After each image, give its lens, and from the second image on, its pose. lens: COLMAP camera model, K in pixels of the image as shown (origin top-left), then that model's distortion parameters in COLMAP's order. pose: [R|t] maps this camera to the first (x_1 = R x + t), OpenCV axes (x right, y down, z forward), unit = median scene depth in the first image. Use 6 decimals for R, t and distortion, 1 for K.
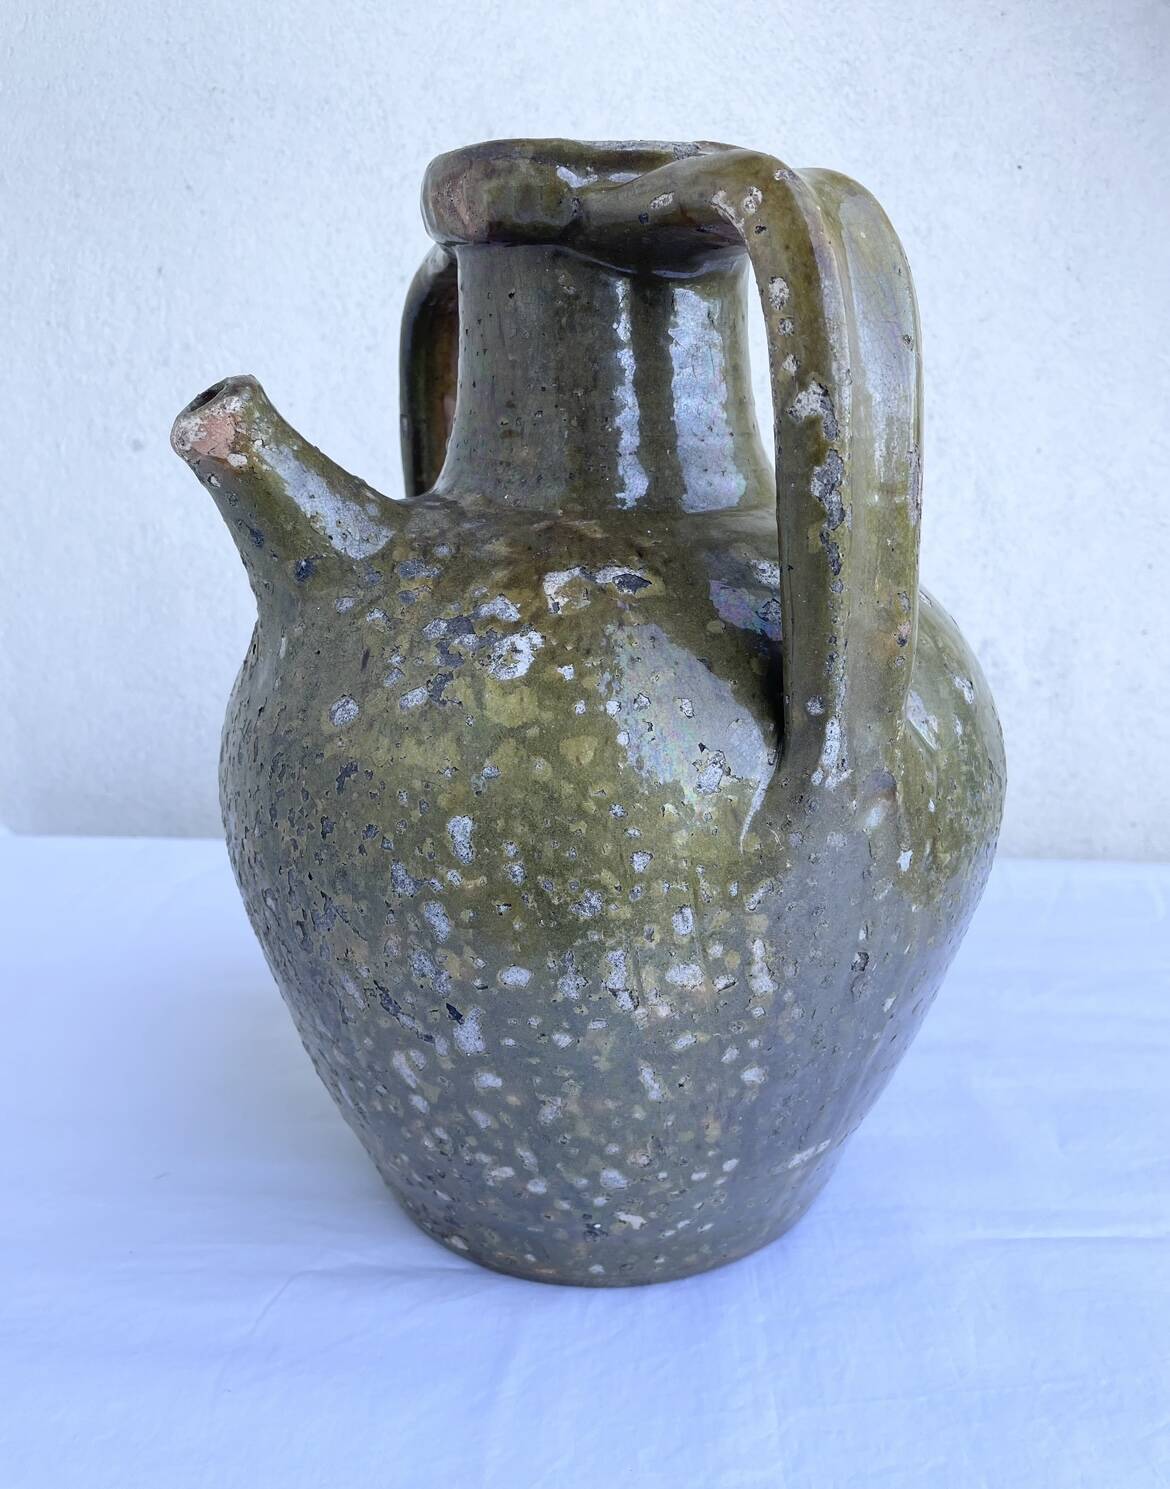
lens RADIAL K [[1134.5, 0, 585.0], [0, 1134.5, 744.5], [0, 0, 1]] dist [0.059015, -0.093381]
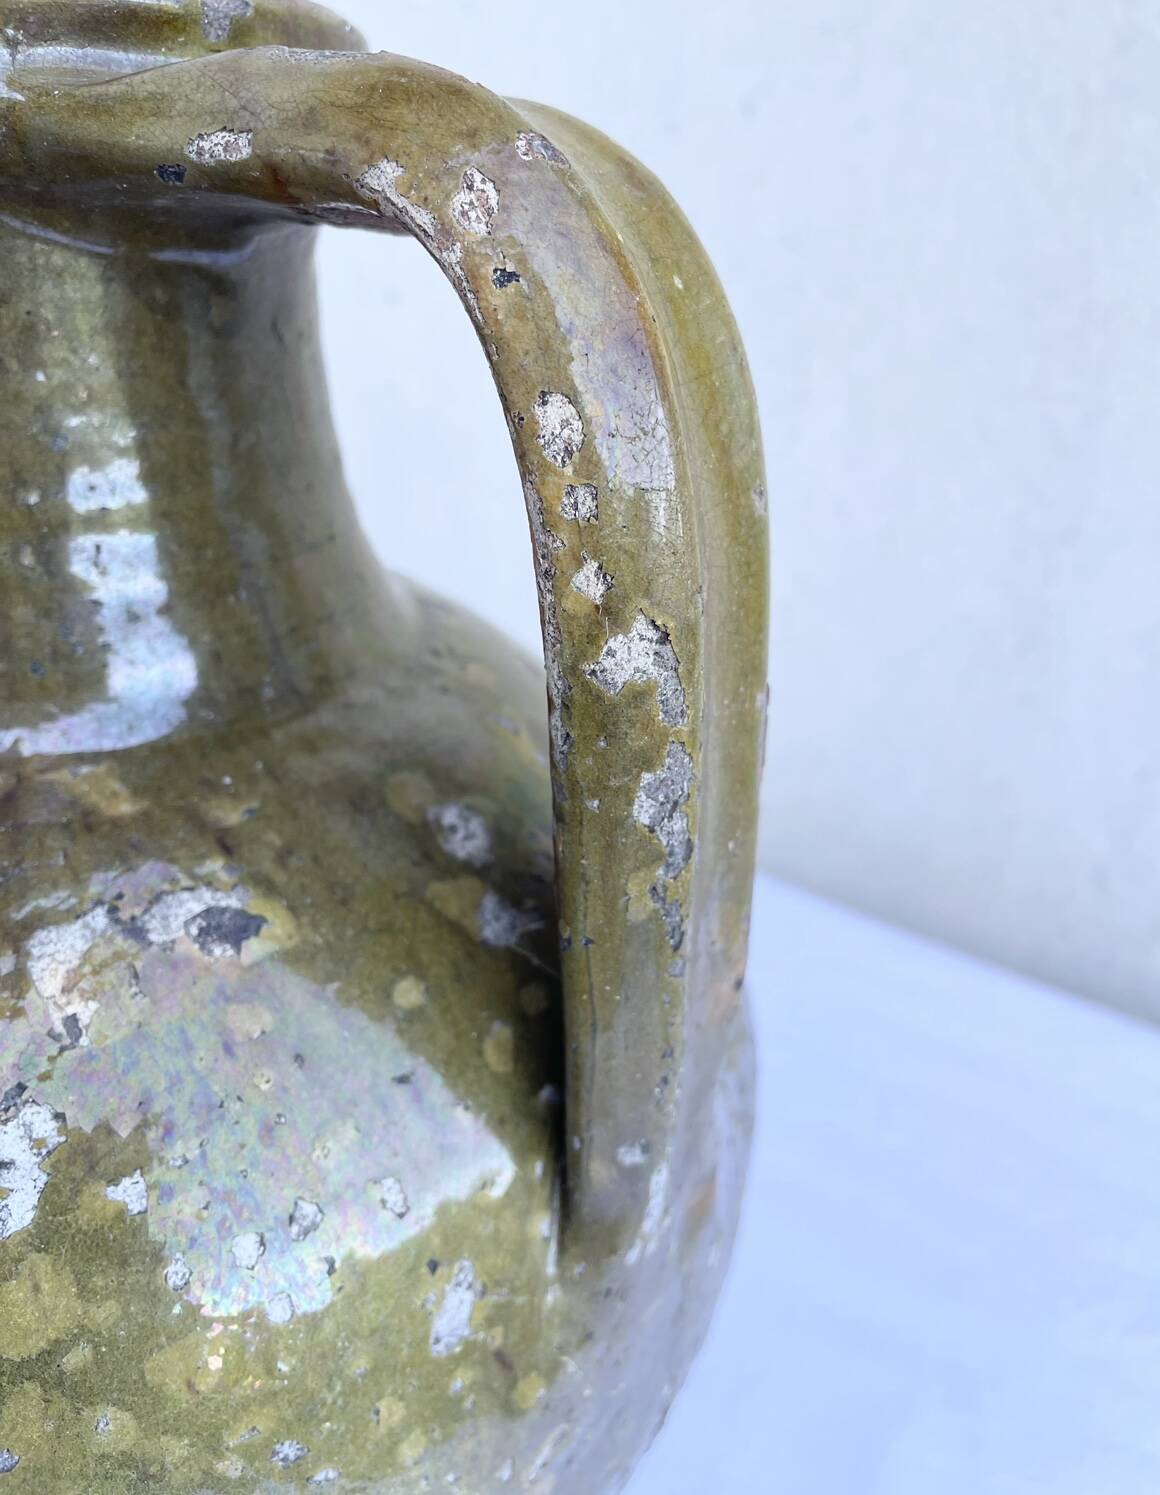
lens RADIAL K [[1193.8, 0, 581.1], [0, 1193.8, 727.2], [0, 0, 1]] dist [0.061967, -0.111928]
pose [[0.879434, -0.140759, 0.454734, -0.049153], [0.077143, 0.984796, 0.155645, -0.303081], [-0.469729, -0.101800, 0.876922, 0.487163]]
